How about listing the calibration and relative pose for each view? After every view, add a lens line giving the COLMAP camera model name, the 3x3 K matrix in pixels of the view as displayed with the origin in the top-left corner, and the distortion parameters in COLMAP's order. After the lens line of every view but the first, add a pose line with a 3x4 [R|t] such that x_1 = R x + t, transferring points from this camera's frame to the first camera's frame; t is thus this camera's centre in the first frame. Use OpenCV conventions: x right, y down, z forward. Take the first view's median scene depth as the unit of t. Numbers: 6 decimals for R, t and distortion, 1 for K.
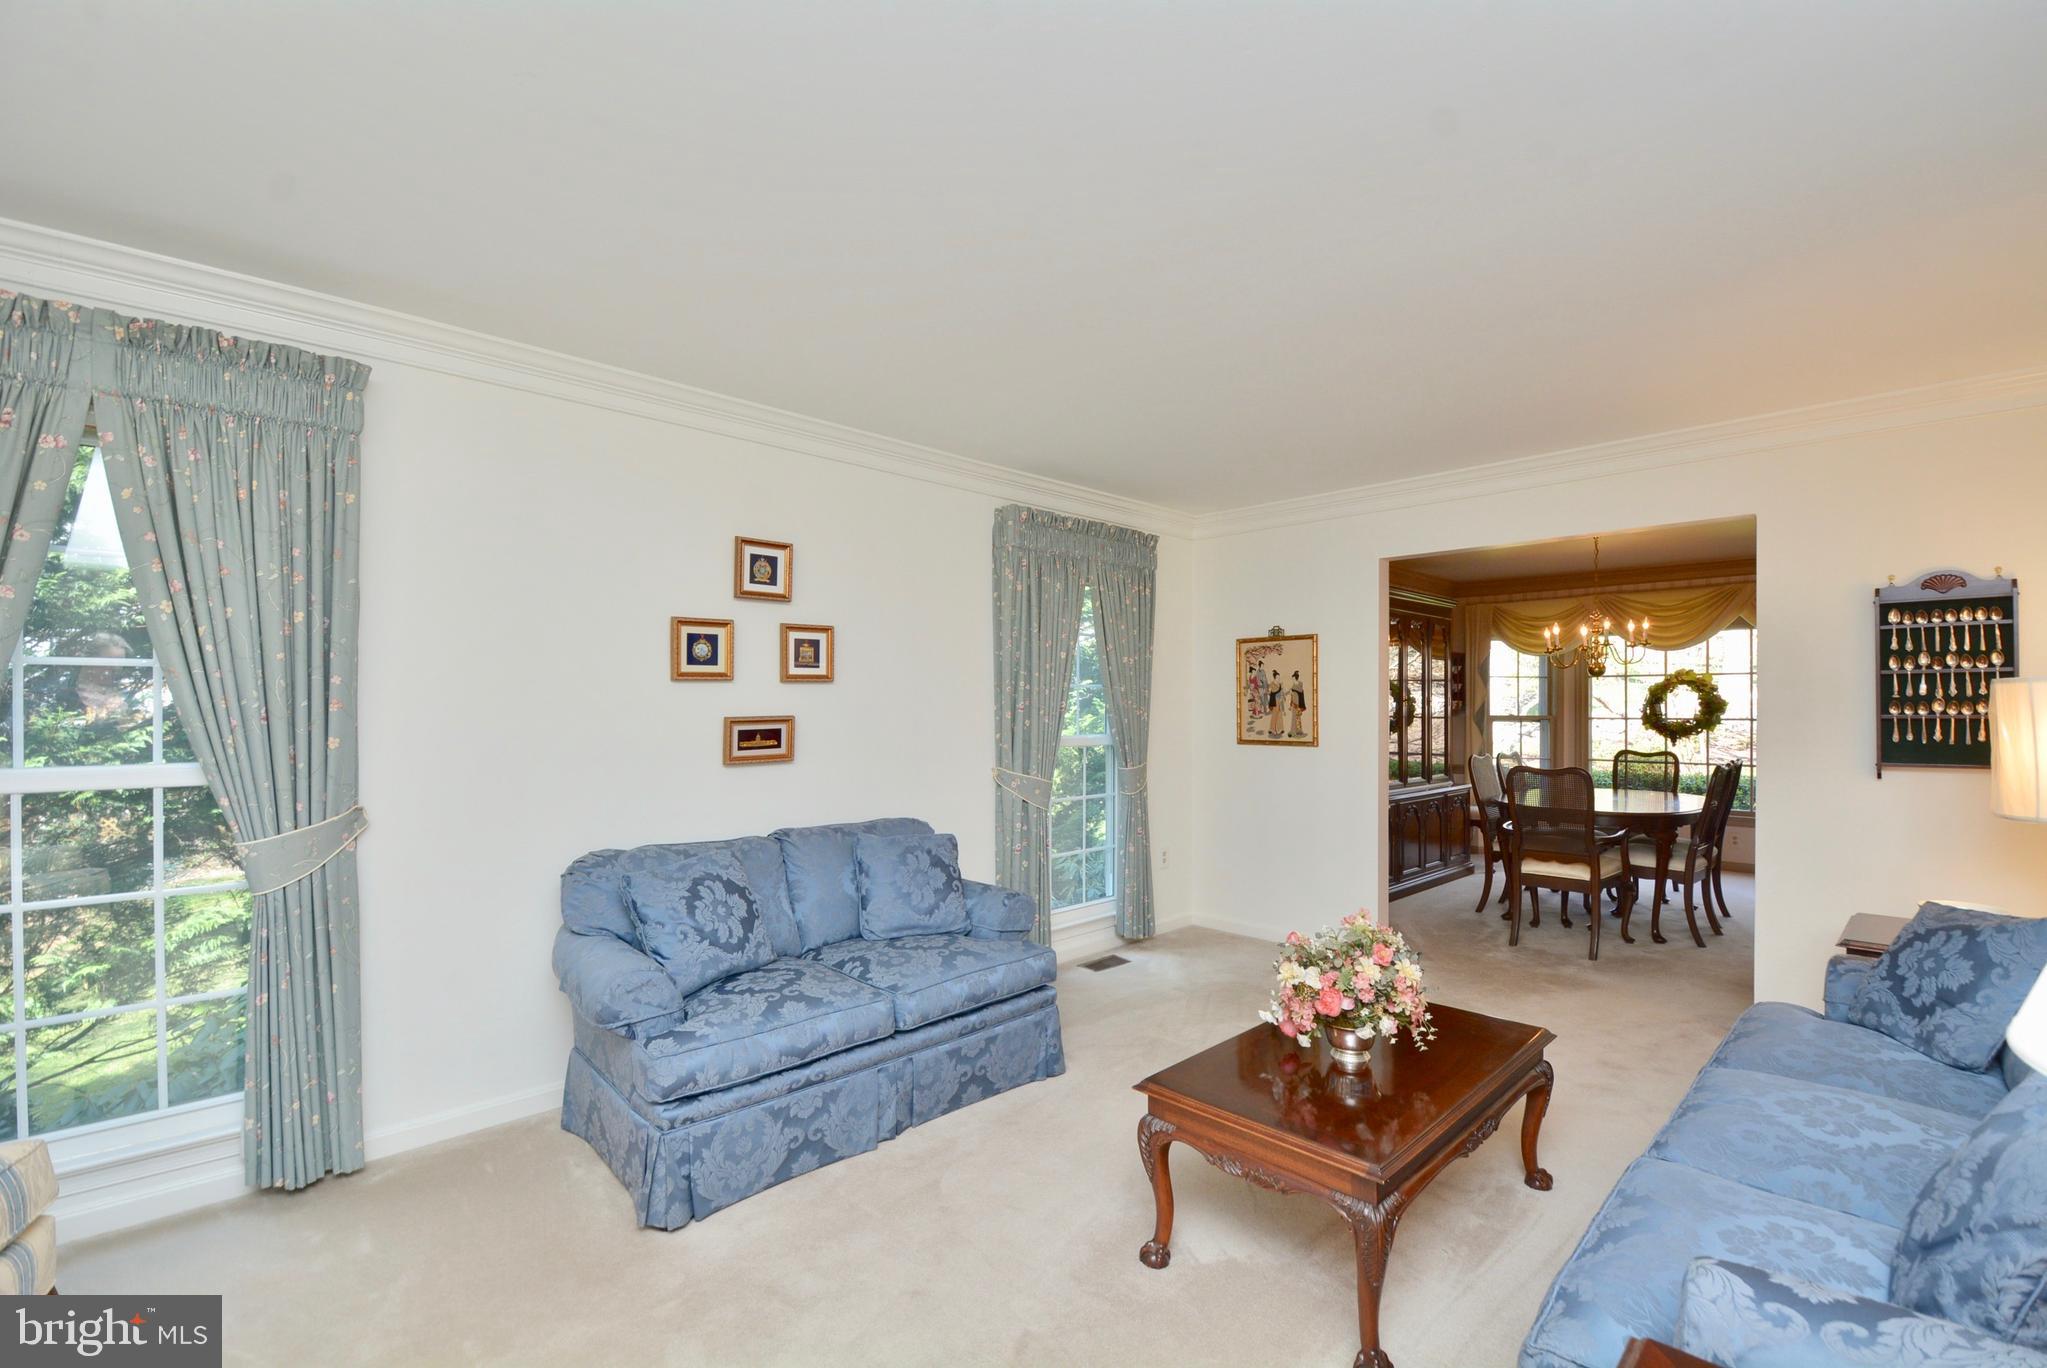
lens RADIAL K [[893.3, 0, 1041.6], [0, 893.3, 701.6], [0, 0, 1]] dist [0.008066, -0.016706]
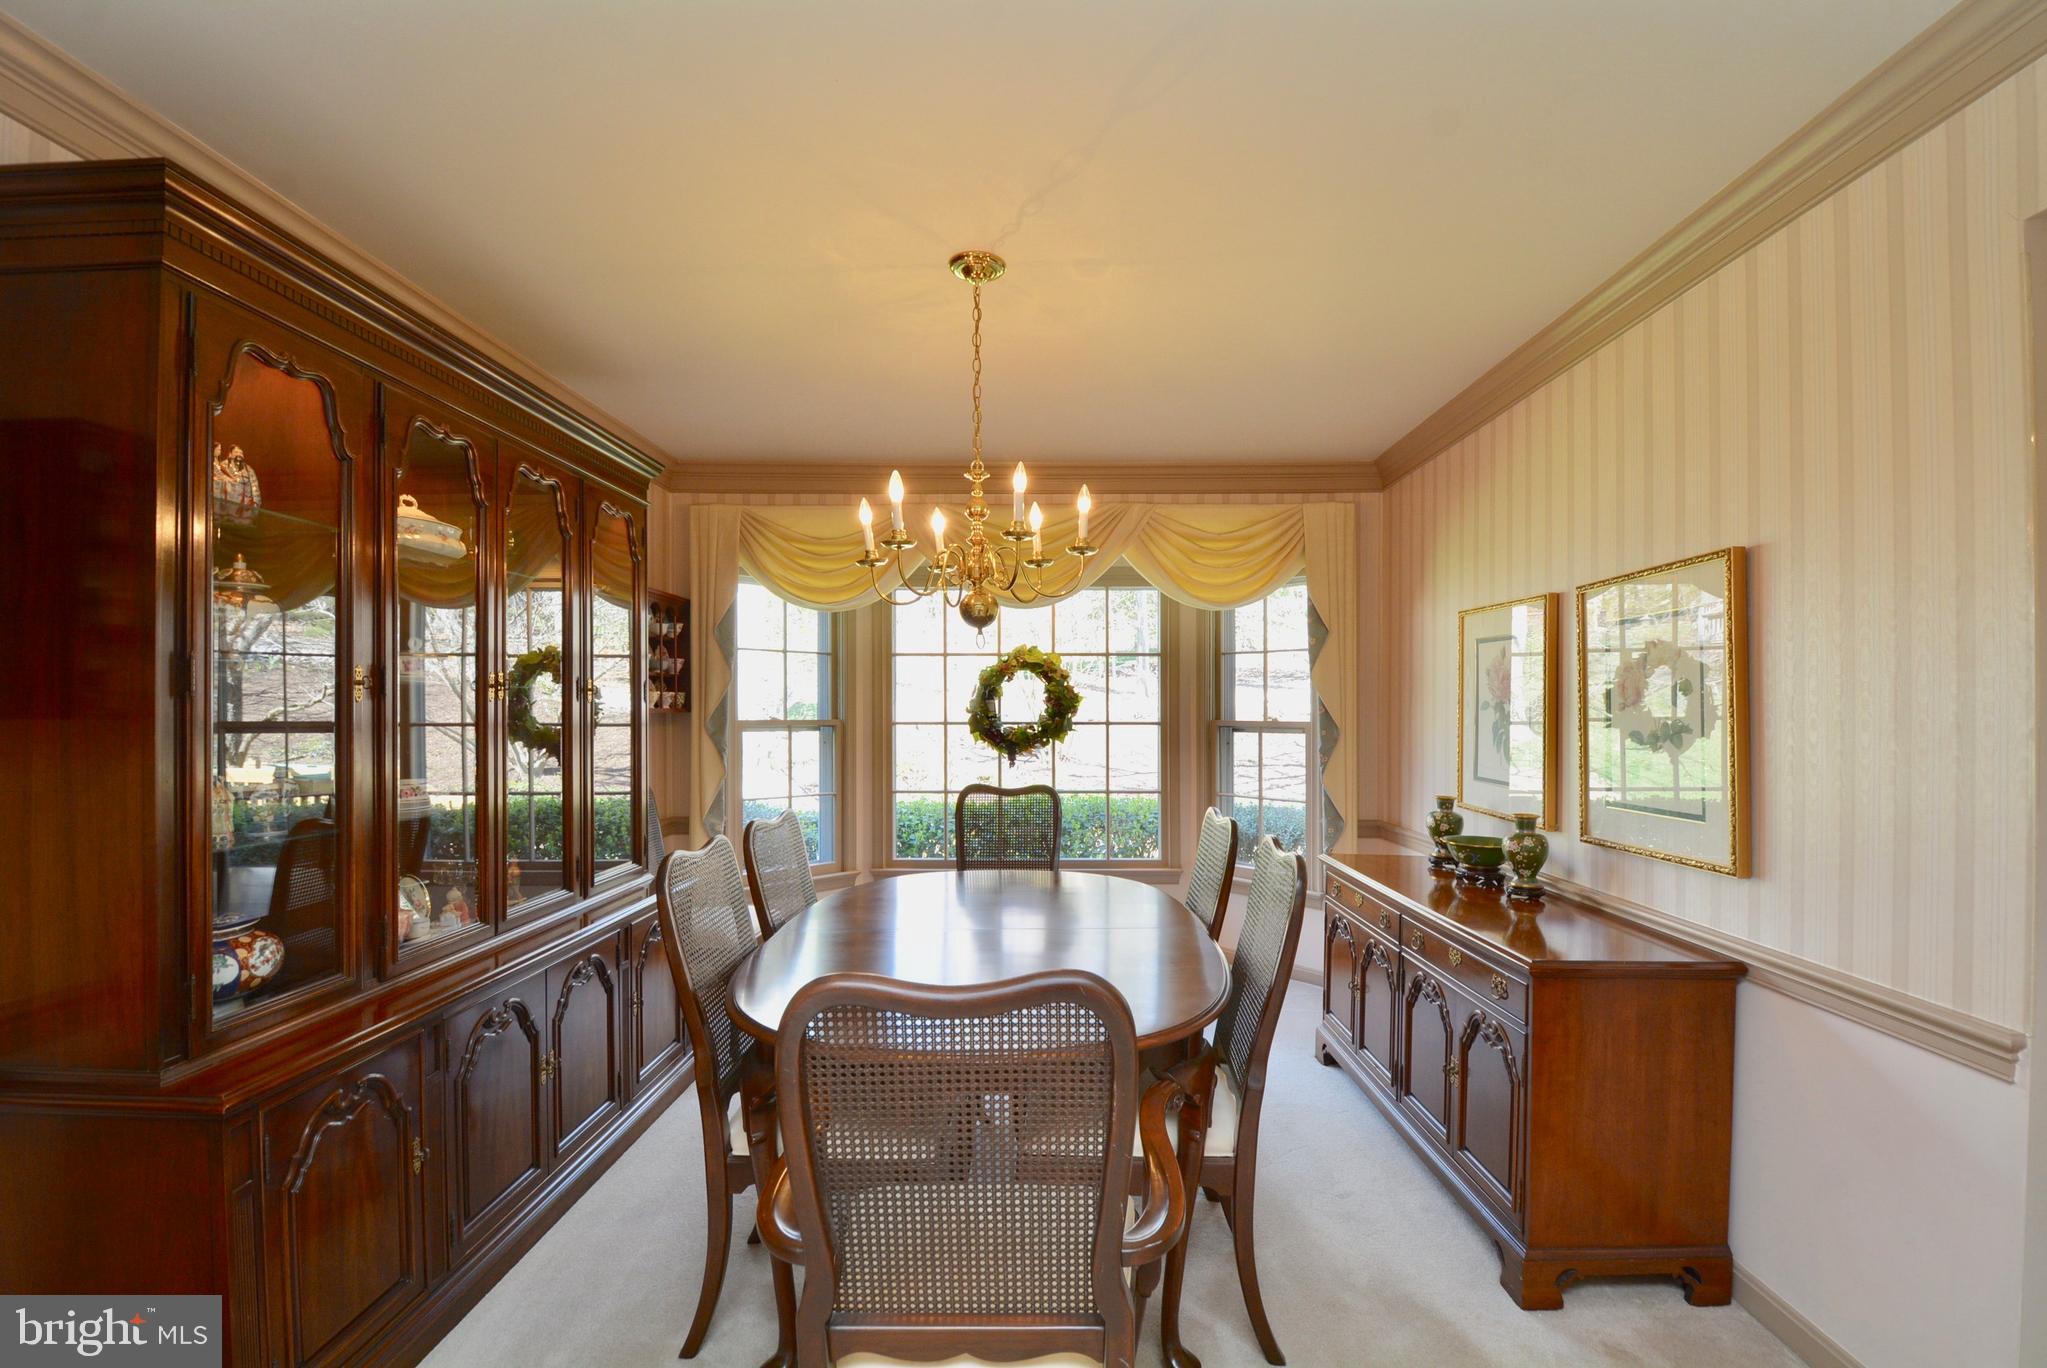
lens RADIAL K [[893.3, 0, 1043.1], [0, 893.3, 686.7], [0, 0, 1]] dist [0.008066, -0.016706]
pose [[0.717895, 0.001917, 0.696149, 0.278500], [-0.005620, 0.999980, 0.003042, -0.008422], [-0.696129, -0.006096, 0.717891, 0.521495]]
